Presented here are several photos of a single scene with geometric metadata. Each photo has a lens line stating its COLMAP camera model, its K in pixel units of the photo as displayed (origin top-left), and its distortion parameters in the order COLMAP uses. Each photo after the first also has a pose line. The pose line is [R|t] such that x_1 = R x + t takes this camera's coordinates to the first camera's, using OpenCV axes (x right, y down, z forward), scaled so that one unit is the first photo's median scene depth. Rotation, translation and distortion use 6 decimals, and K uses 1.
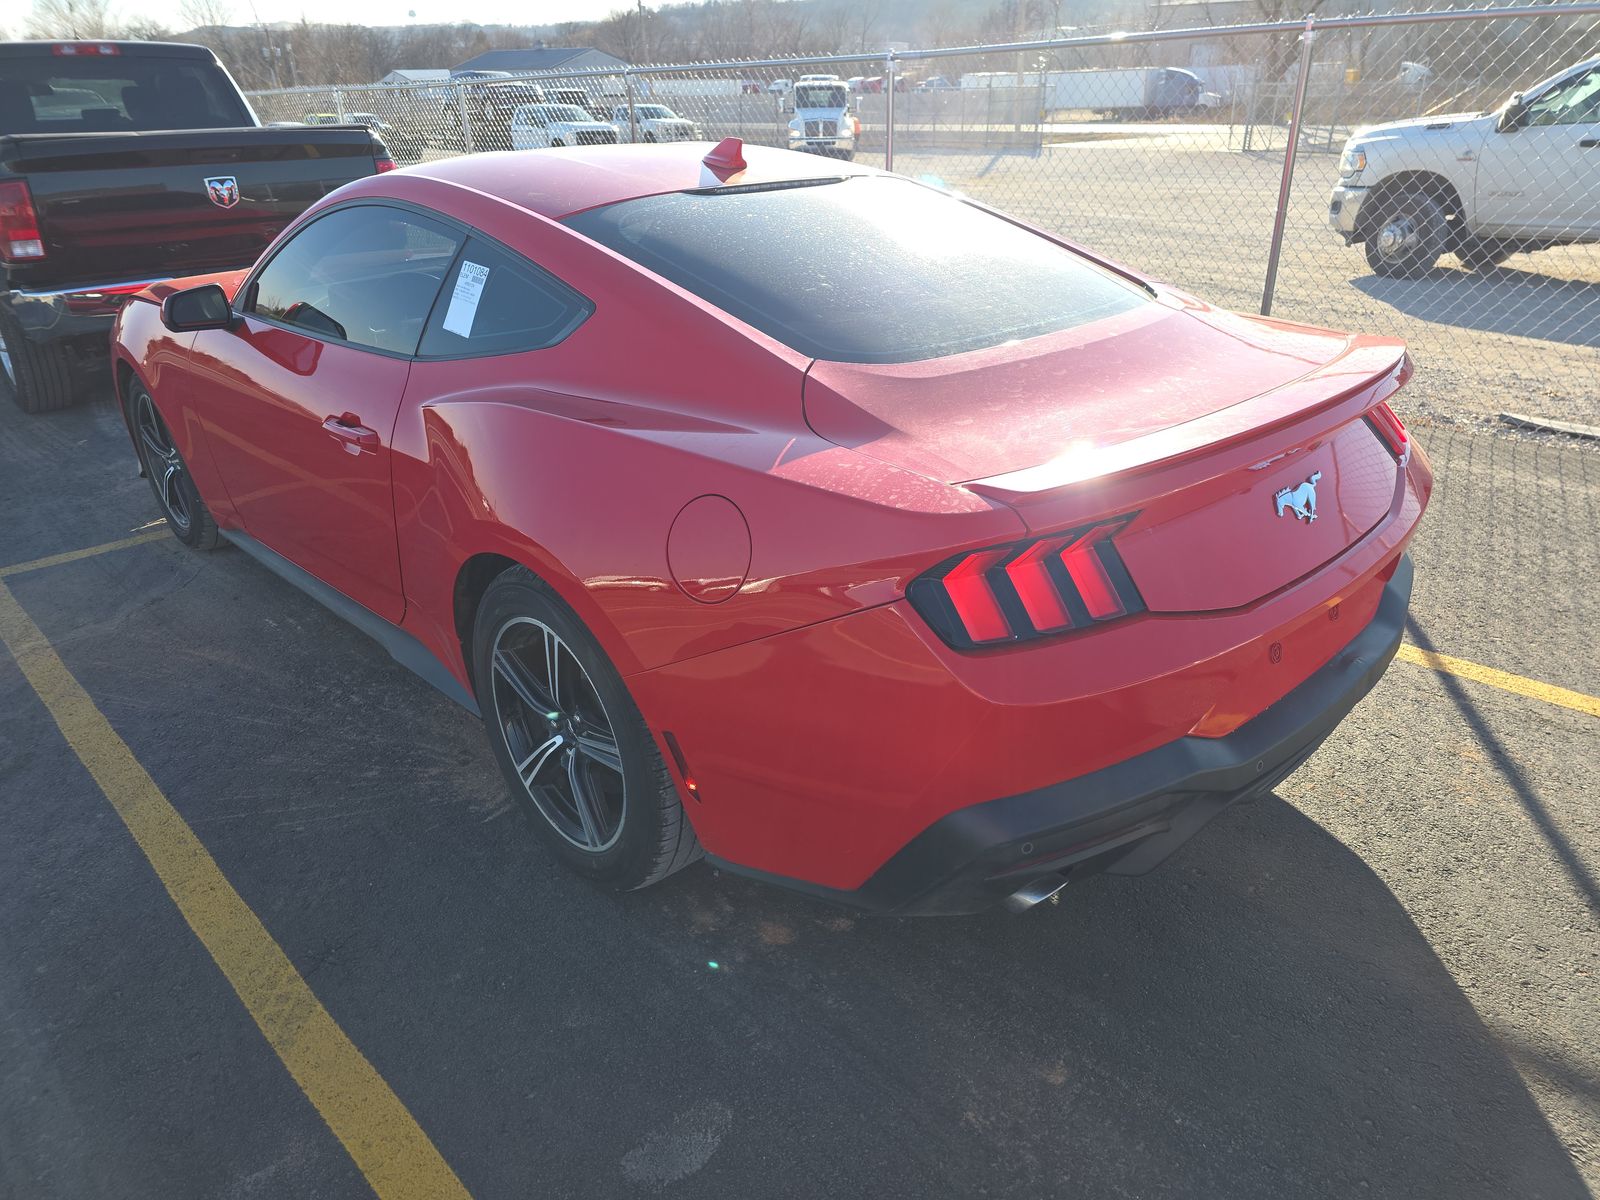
lens RADIAL K [[1090.7, 0, 799.7], [0, 1090.7, 619.6], [0, 0, 1]] dist [0.057963, -0.059785]
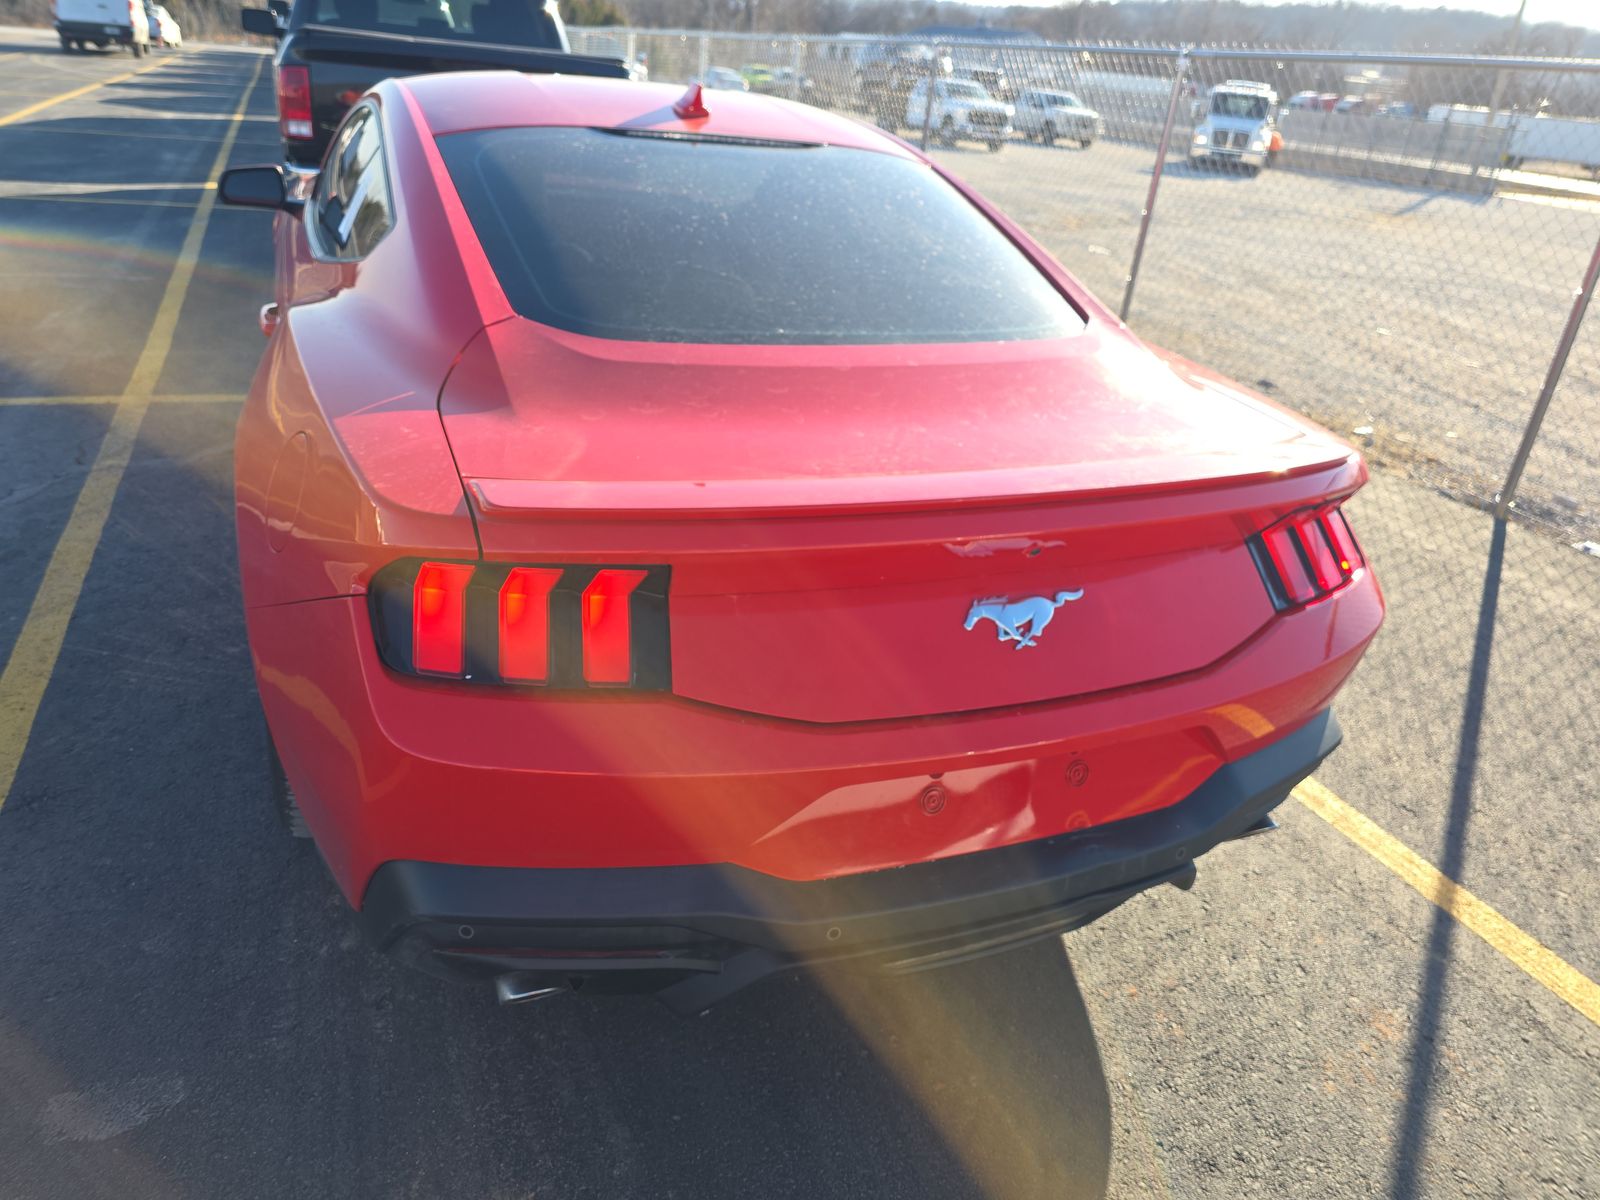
lens RADIAL K [[1086.9, 0, 800.0], [0, 1086.9, 600.0], [0, 0, 1]] dist [0.056089, -0.065848]
pose [[0.921220, 0.257386, -0.291729, 0.346816], [-0.258083, 0.965422, 0.036799, -0.071164], [0.291113, 0.041390, 0.955793, 0.157806]]
